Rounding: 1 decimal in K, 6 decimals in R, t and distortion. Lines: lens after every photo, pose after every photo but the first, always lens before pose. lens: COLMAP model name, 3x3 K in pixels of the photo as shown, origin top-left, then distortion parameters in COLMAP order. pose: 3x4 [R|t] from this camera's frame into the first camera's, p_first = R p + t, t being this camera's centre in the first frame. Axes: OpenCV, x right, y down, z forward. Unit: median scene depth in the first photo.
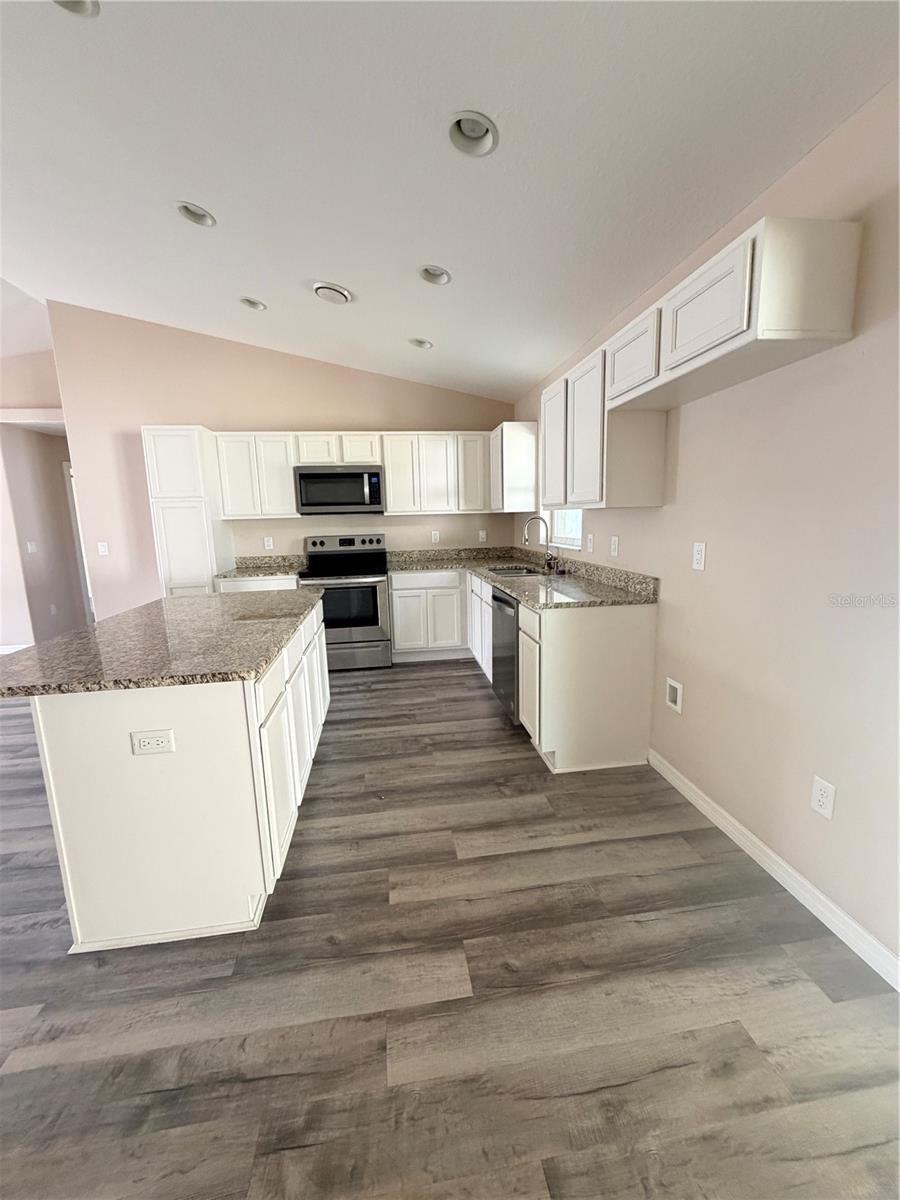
lens RADIAL K [[479.6, 0, 451.7], [0, 479.6, 597.0], [0, 0, 1]] dist [-0.001417, -0.000374]
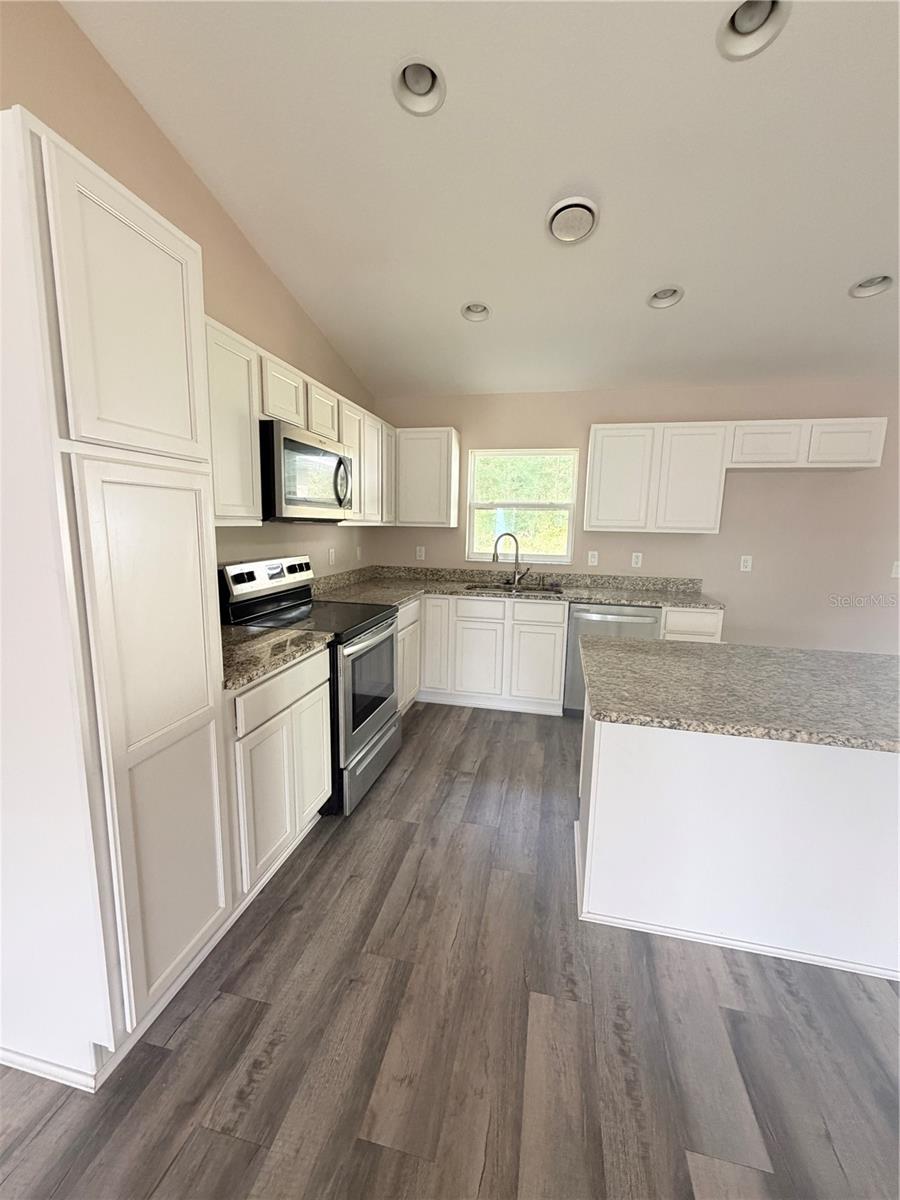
lens RADIAL K [[479.6, 0, 451.7], [0, 479.6, 597.0], [0, 0, 1]] dist [-0.001417, -0.000374]
pose [[0.356427, -0.109117, 0.927930, -0.775746], [0.124471, 0.989850, 0.068588, -0.114181], [-0.925995, 0.091054, 0.366391, 0.718493]]
